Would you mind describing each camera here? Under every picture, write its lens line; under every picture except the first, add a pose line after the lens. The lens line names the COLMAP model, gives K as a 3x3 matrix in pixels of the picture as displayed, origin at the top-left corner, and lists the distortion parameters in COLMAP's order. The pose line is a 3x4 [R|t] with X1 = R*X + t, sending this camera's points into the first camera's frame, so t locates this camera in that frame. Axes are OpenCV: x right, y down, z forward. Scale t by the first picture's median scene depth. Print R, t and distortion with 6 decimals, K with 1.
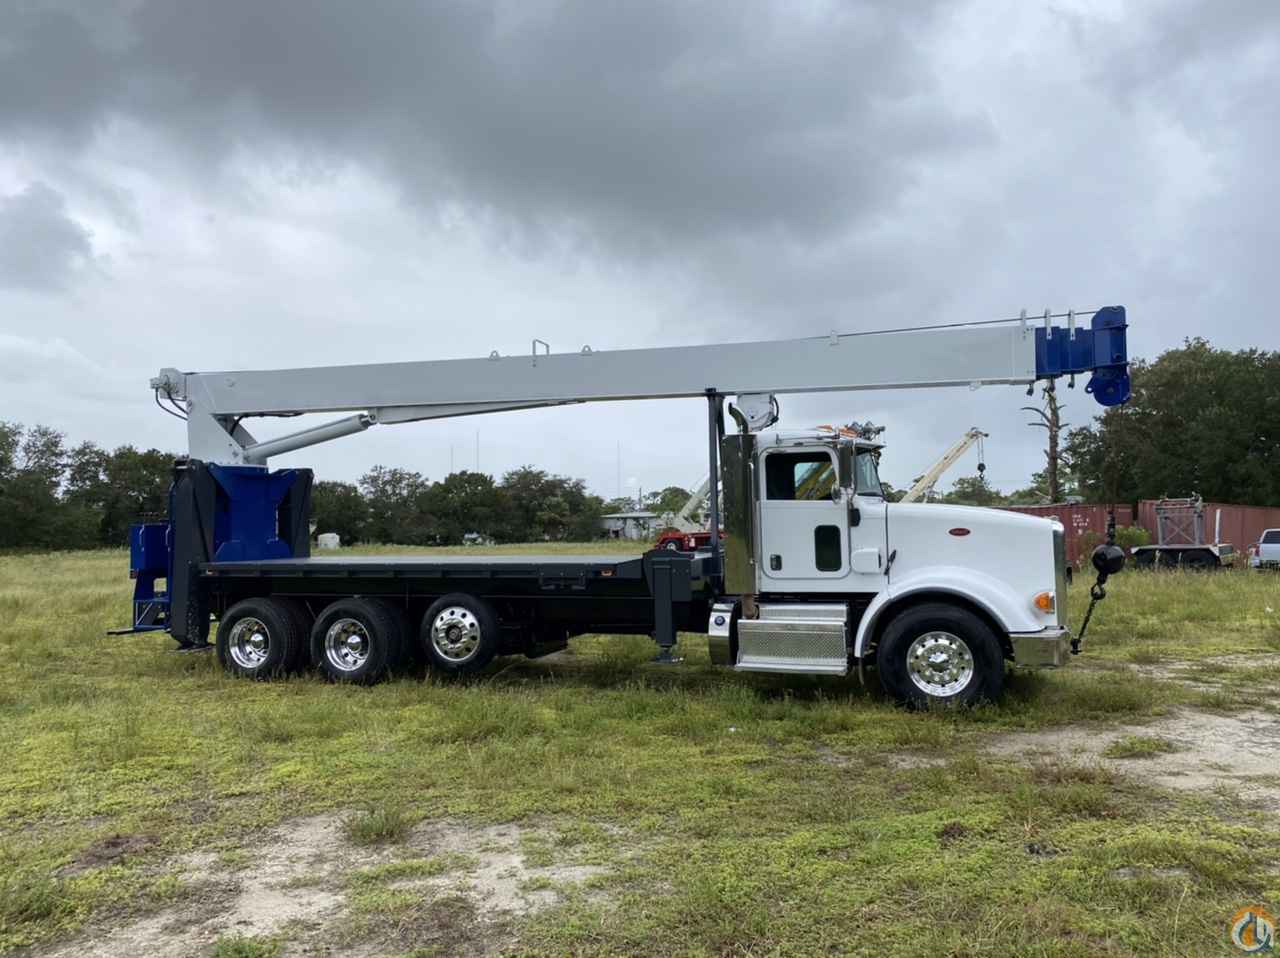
lens RADIAL K [[975.8, 0, 634.0], [0, 975.8, 469.4], [0, 0, 1]] dist [0.096424, -0.148074]
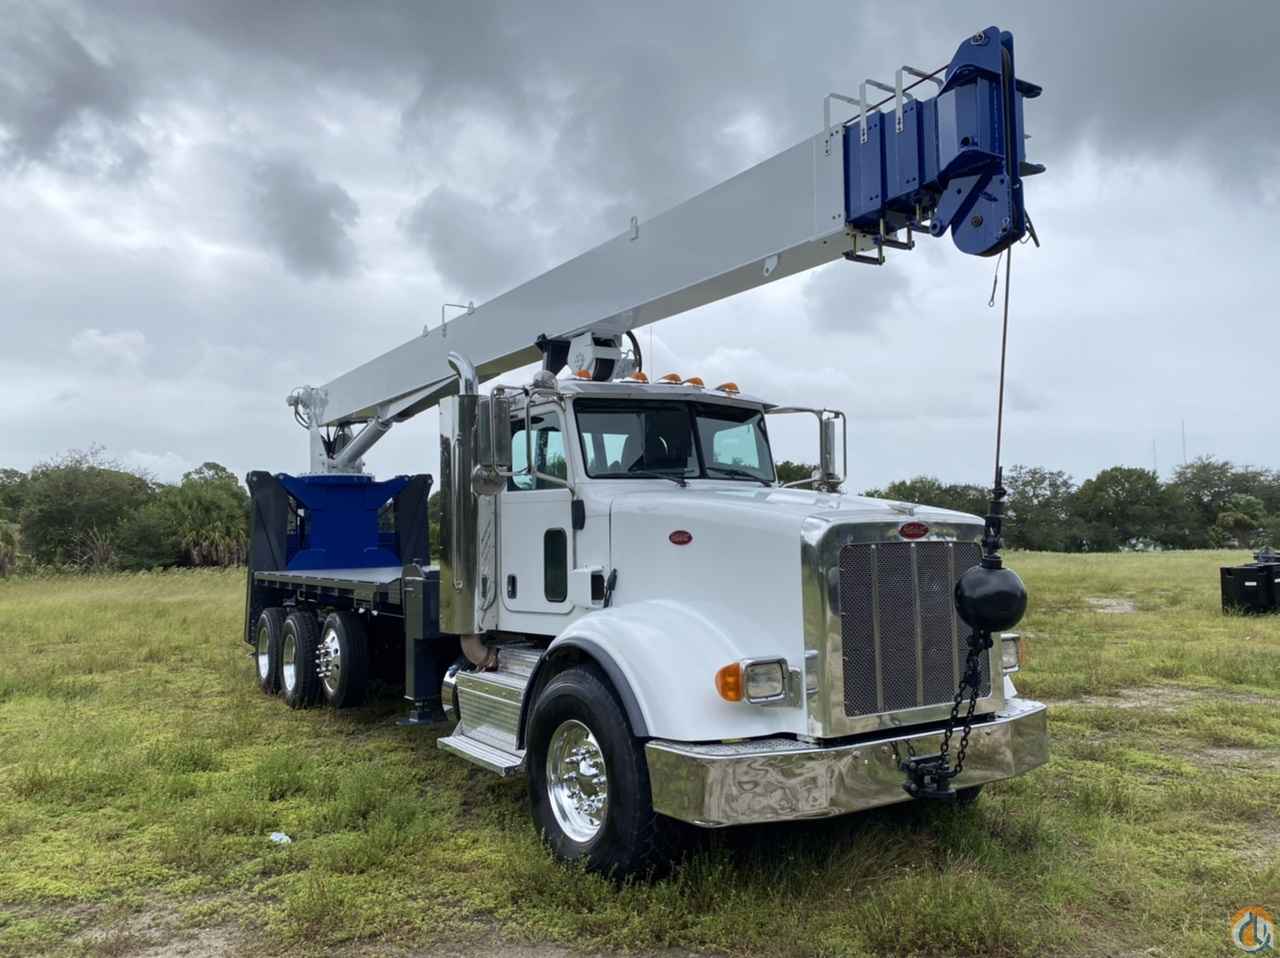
lens RADIAL K [[975.8, 0, 634.0], [0, 975.8, 469.4], [0, 0, 1]] dist [0.096424, -0.148074]
pose [[0.776475, -0.049463, -0.628204, 0.530886], [0.046441, 0.998695, -0.021233, 0.029464], [0.628434, -0.012687, 0.777759, 0.461199]]
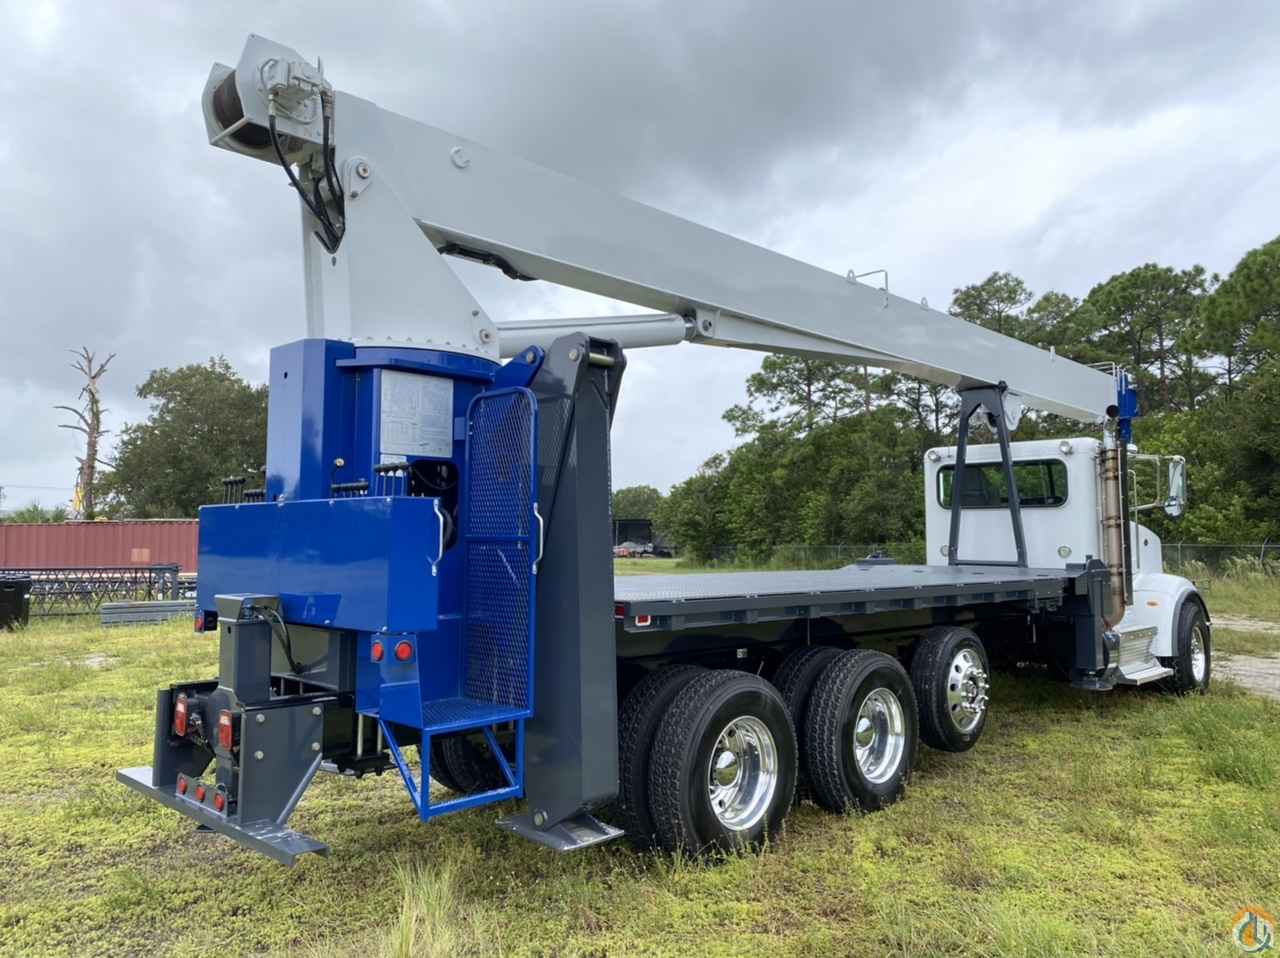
lens RADIAL K [[975.8, 0, 634.0], [0, 975.8, 469.4], [0, 0, 1]] dist [0.096424, -0.148074]
pose [[0.432687, 0.077939, 0.898169, -0.835831], [-0.059144, 0.996564, -0.057985, 0.068215], [-0.899602, -0.028032, 0.435810, 0.878937]]
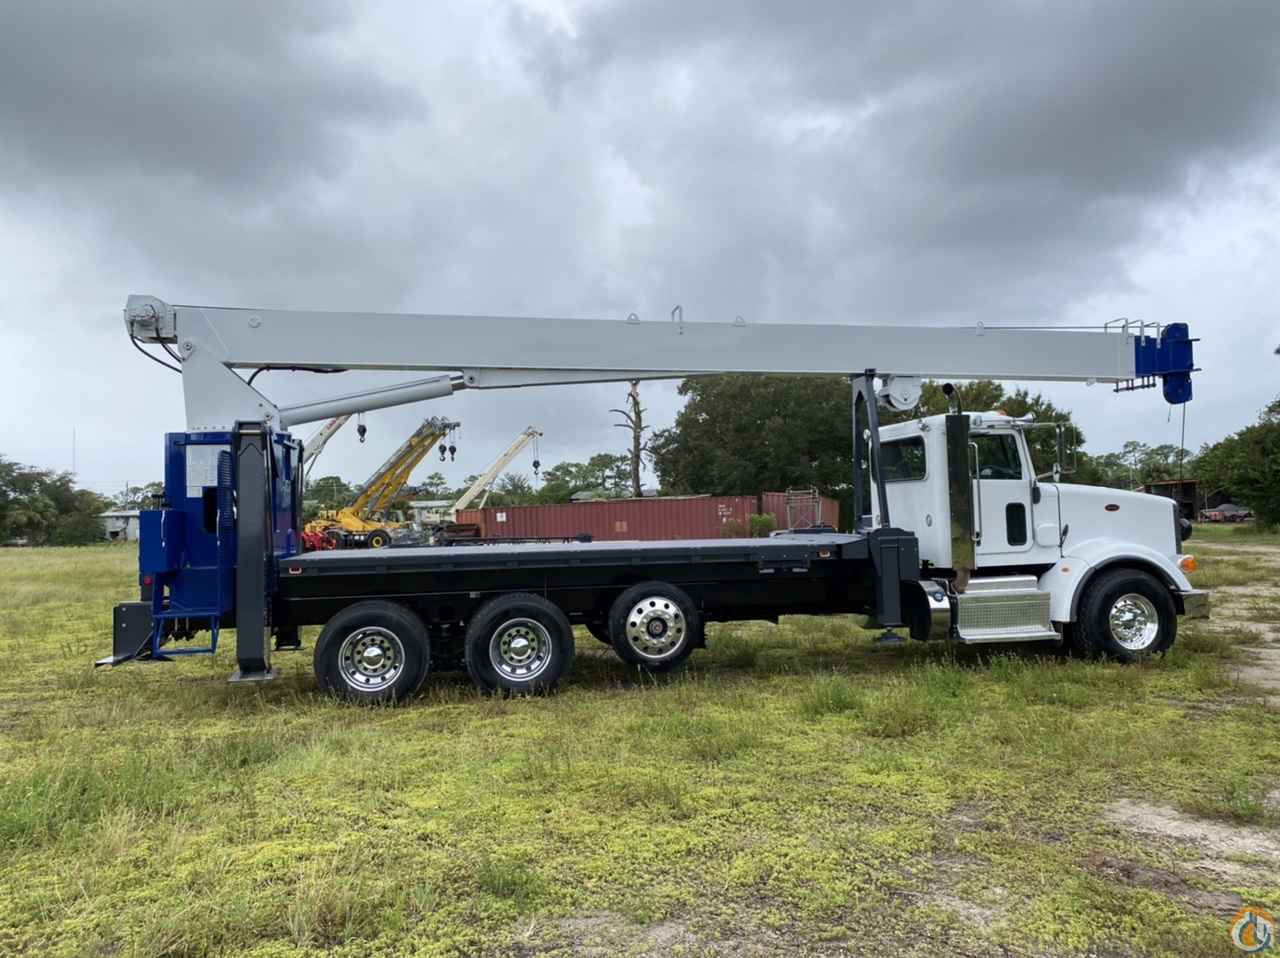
lens RADIAL K [[975.8, 0, 634.0], [0, 975.8, 469.4], [0, 0, 1]] dist [0.096424, -0.148074]
pose [[0.872128, 0.013836, 0.489082, -0.589330], [-0.015312, 0.999882, -0.000982, 0.023503], [-0.489038, -0.006633, 0.872237, 0.217233]]
